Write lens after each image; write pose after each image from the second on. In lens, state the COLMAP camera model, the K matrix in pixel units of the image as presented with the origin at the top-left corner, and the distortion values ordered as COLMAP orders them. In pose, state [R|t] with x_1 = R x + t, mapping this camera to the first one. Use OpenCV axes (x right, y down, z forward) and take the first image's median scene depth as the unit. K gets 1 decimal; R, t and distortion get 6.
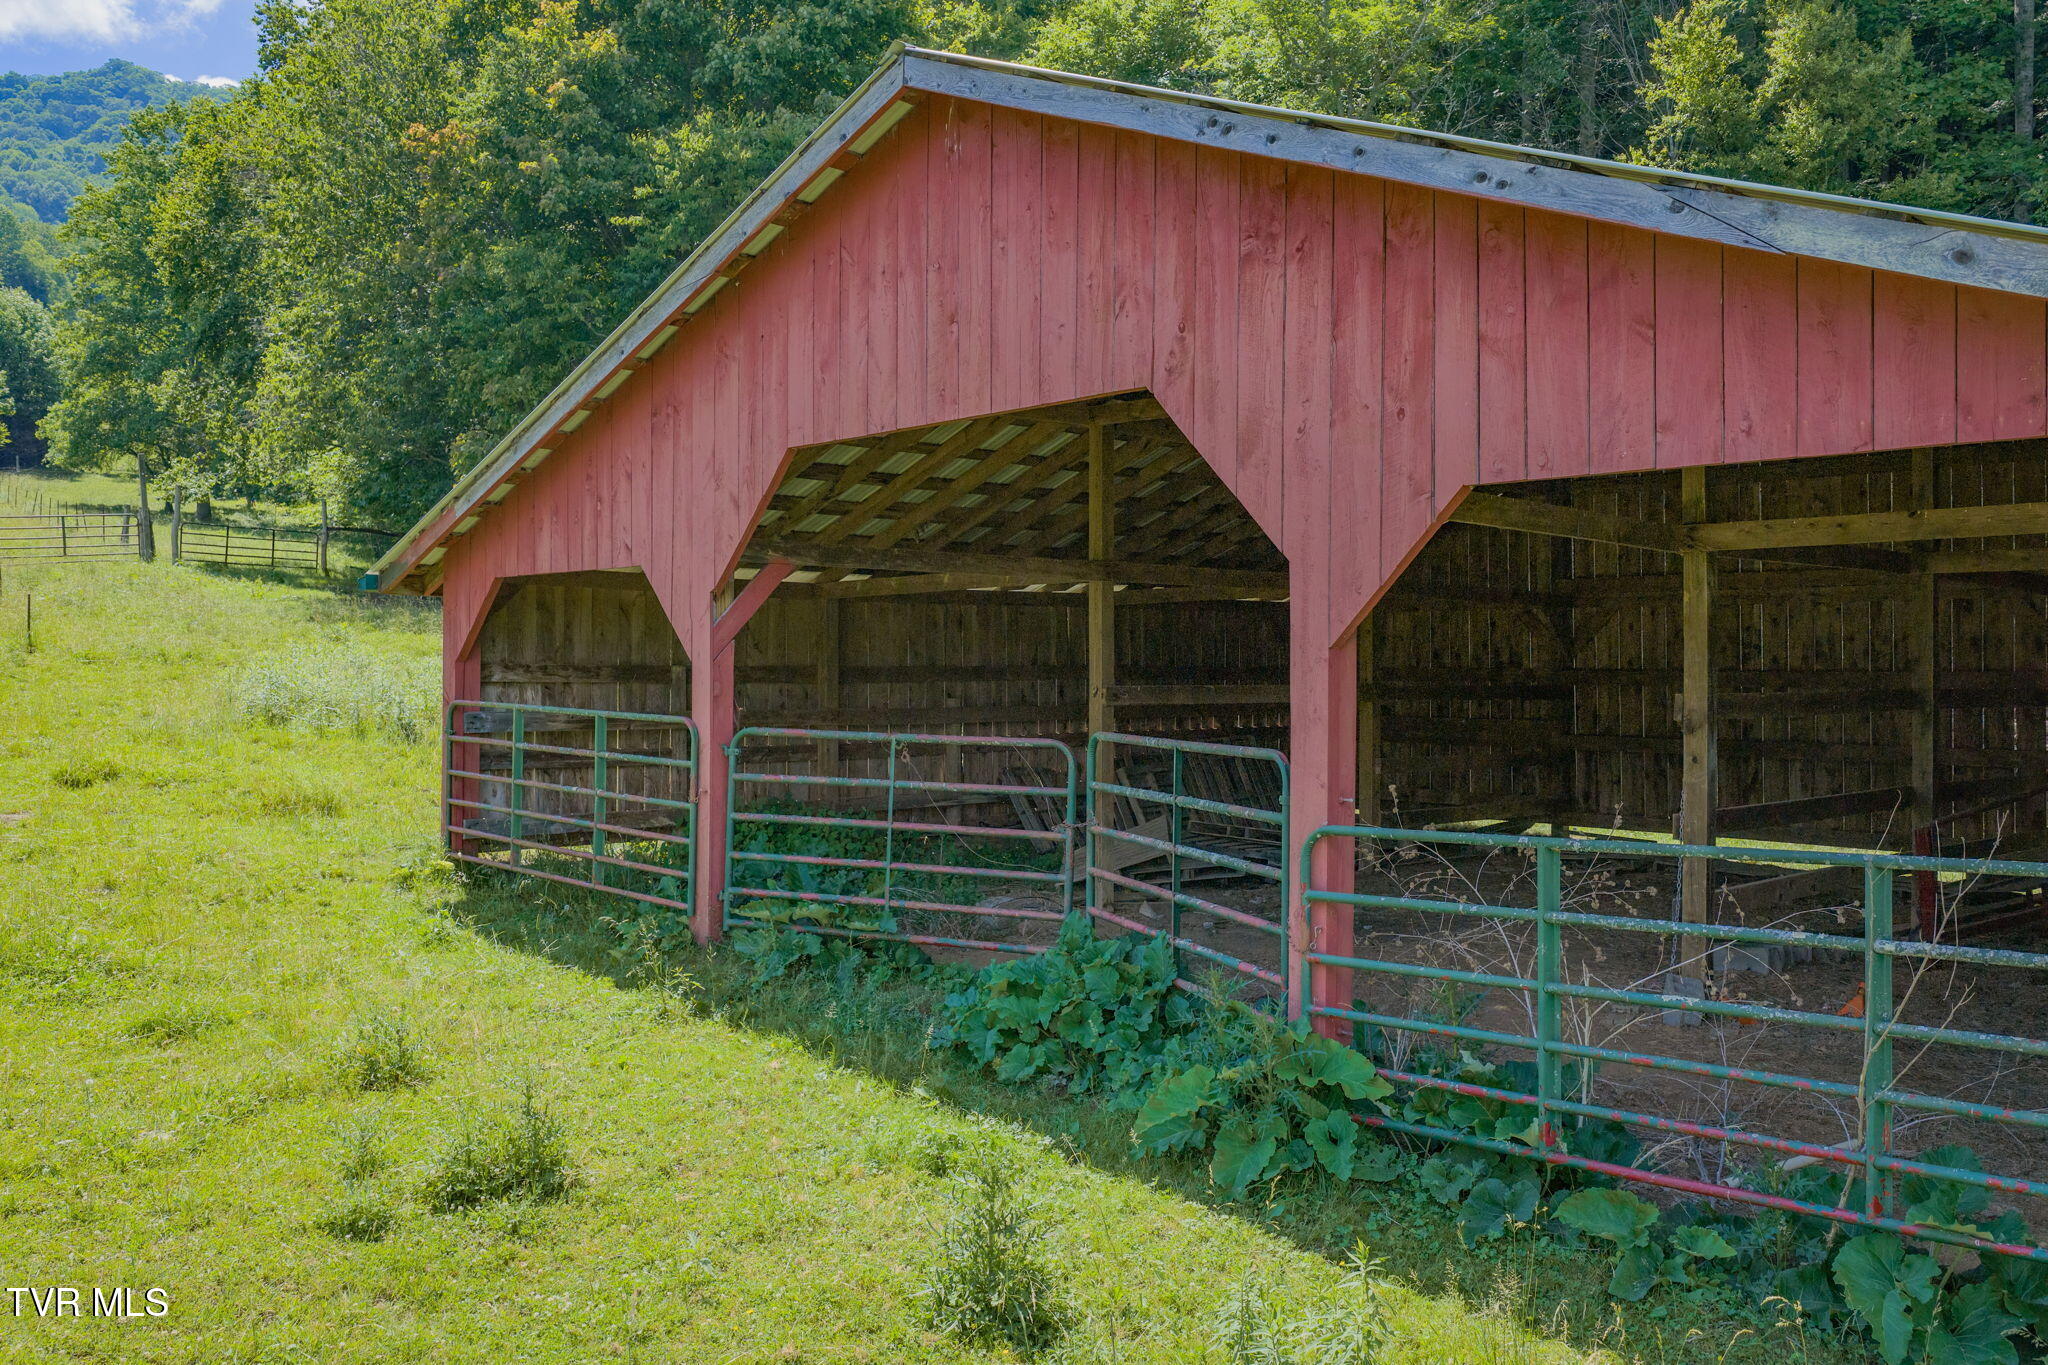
lens RADIAL K [[1697.1, 0, 1024.0], [0, 1697.1, 682.5], [0, 0, 1]] dist [0.015946, -0.019020]
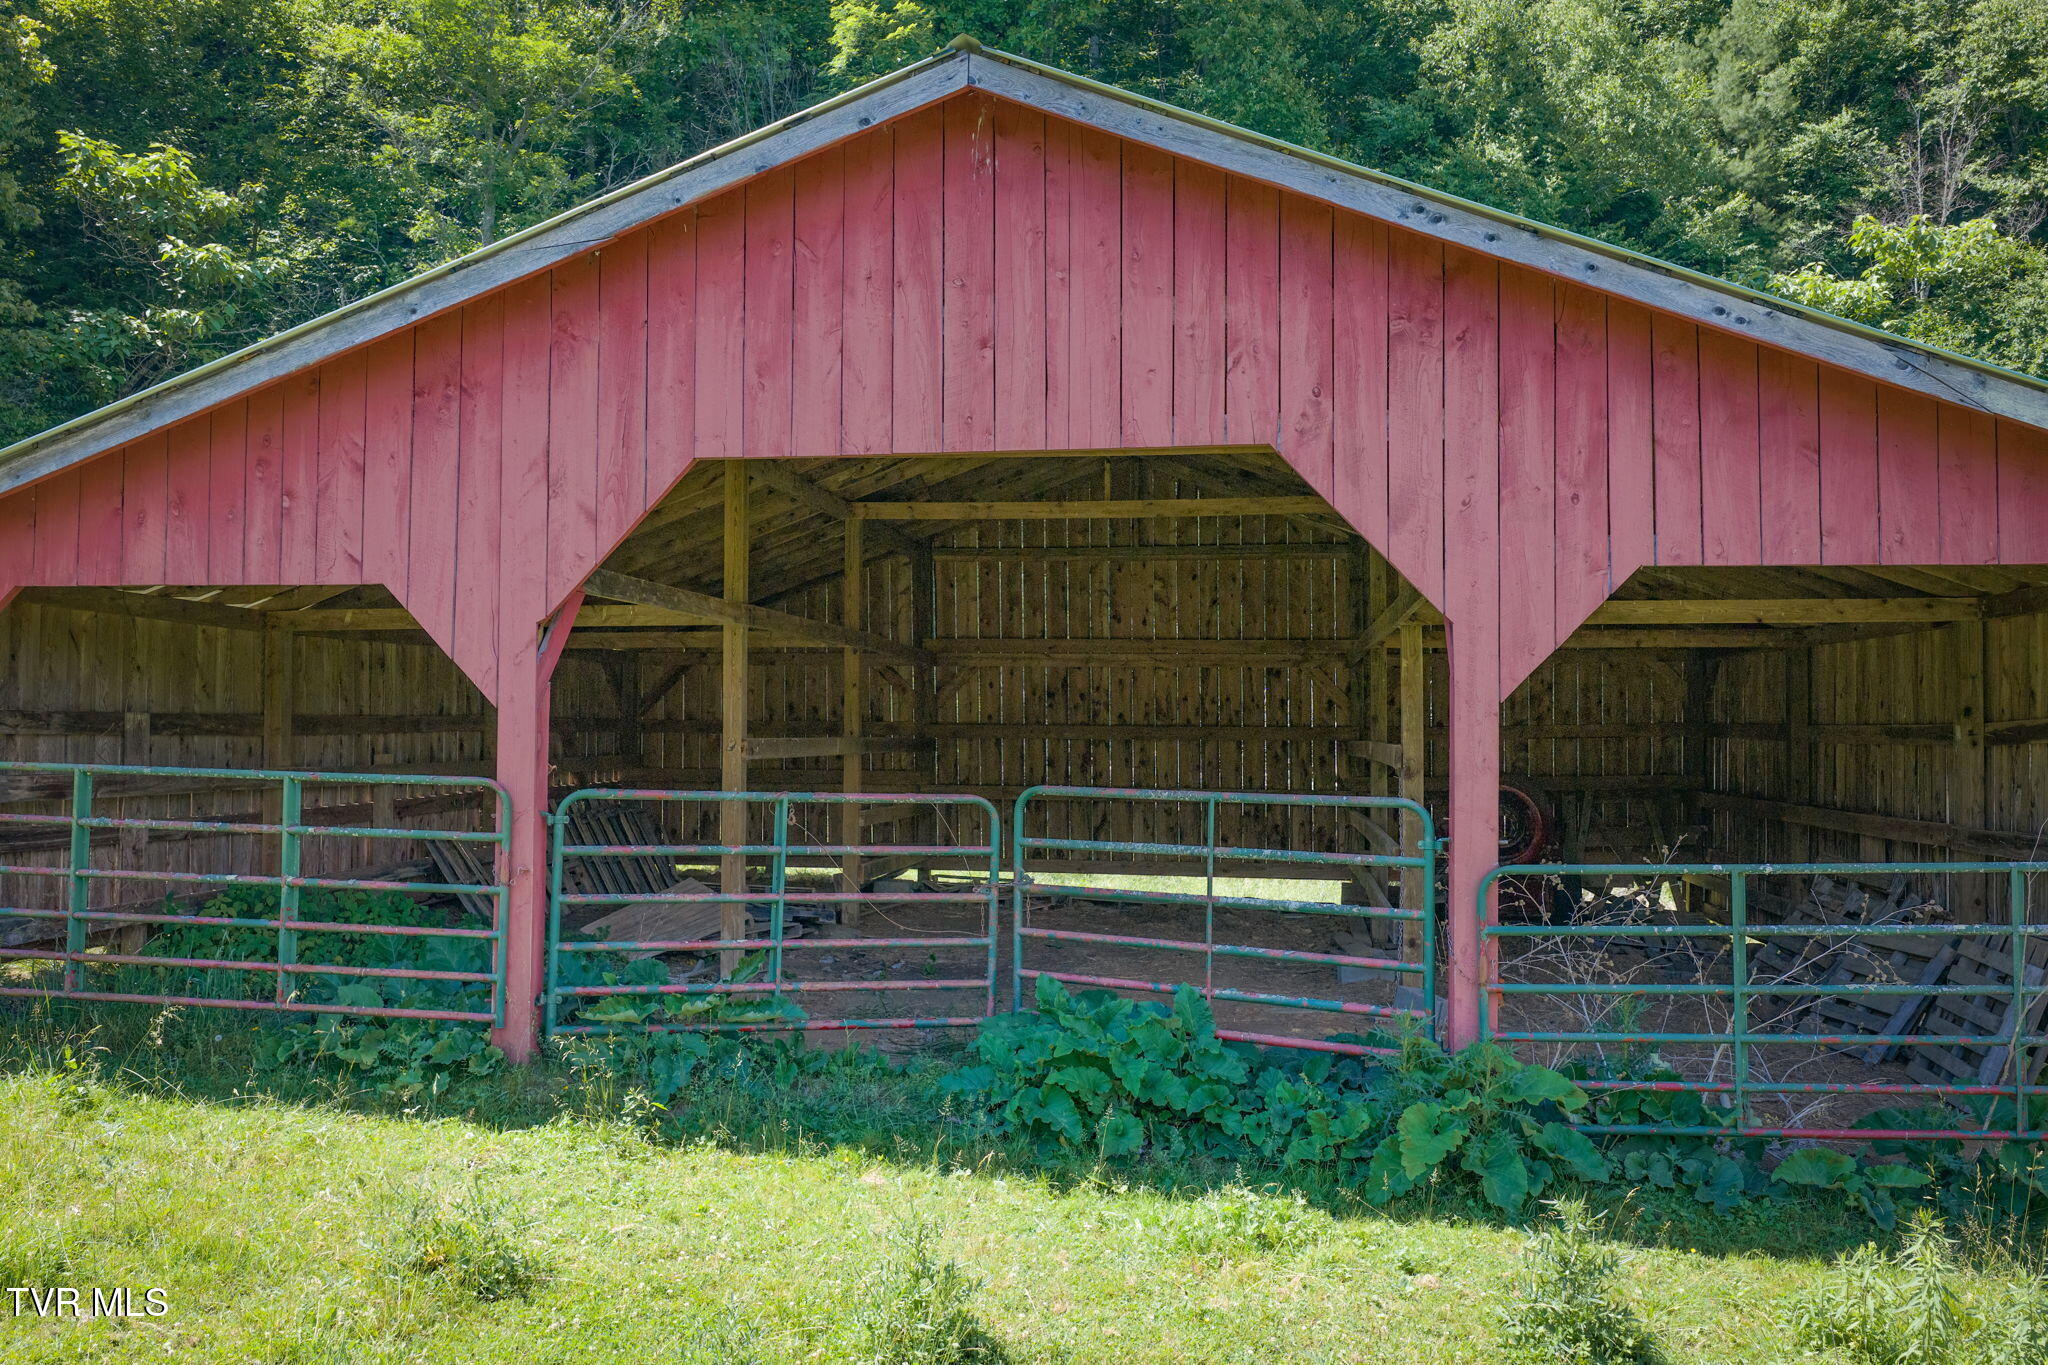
lens RADIAL K [[1697.1, 0, 1024.0], [0, 1697.1, 682.5], [0, 0, 1]] dist [0.015946, -0.019020]
pose [[0.784726, 0.019961, 0.619522, -0.510925], [-0.000348, 0.999495, -0.031763, 0.000845], [-0.619843, 0.024709, 0.784337, 0.224721]]
